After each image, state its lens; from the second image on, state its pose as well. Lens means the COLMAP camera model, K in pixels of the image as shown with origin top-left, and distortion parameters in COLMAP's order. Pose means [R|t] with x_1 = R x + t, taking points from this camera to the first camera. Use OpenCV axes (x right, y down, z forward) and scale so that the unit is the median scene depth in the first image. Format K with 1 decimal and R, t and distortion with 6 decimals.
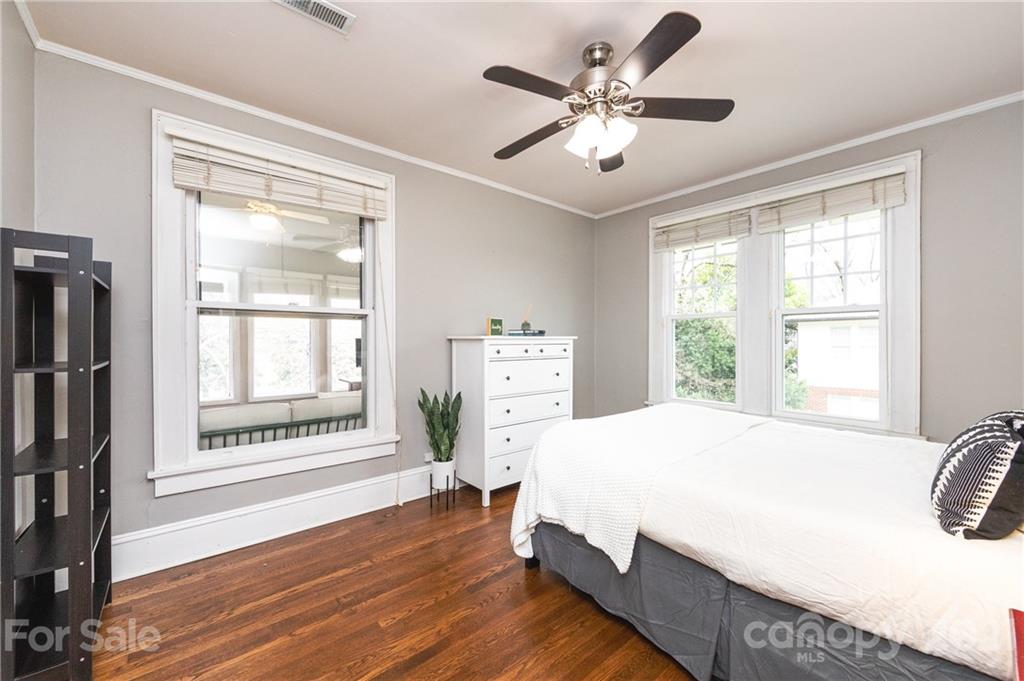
lens RADIAL K [[404.3, 0, 512.6], [0, 404.3, 343.1], [0, 0, 1]] dist [-0.002983, -0.005910]
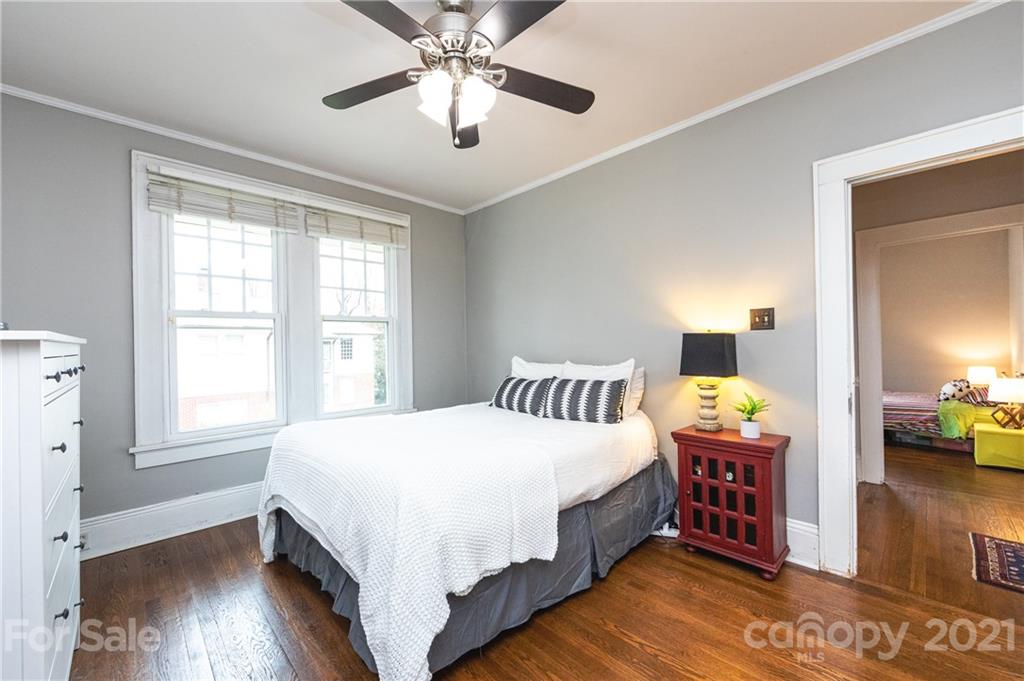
lens RADIAL K [[404.3, 0, 512.6], [0, 404.3, 343.1], [0, 0, 1]] dist [-0.002983, -0.005910]
pose [[-0.077109, -0.000245, 0.997023, -0.469016], [0.016644, 0.999860, 0.001533, -0.006052], [-0.996884, 0.016712, -0.077095, 0.697107]]
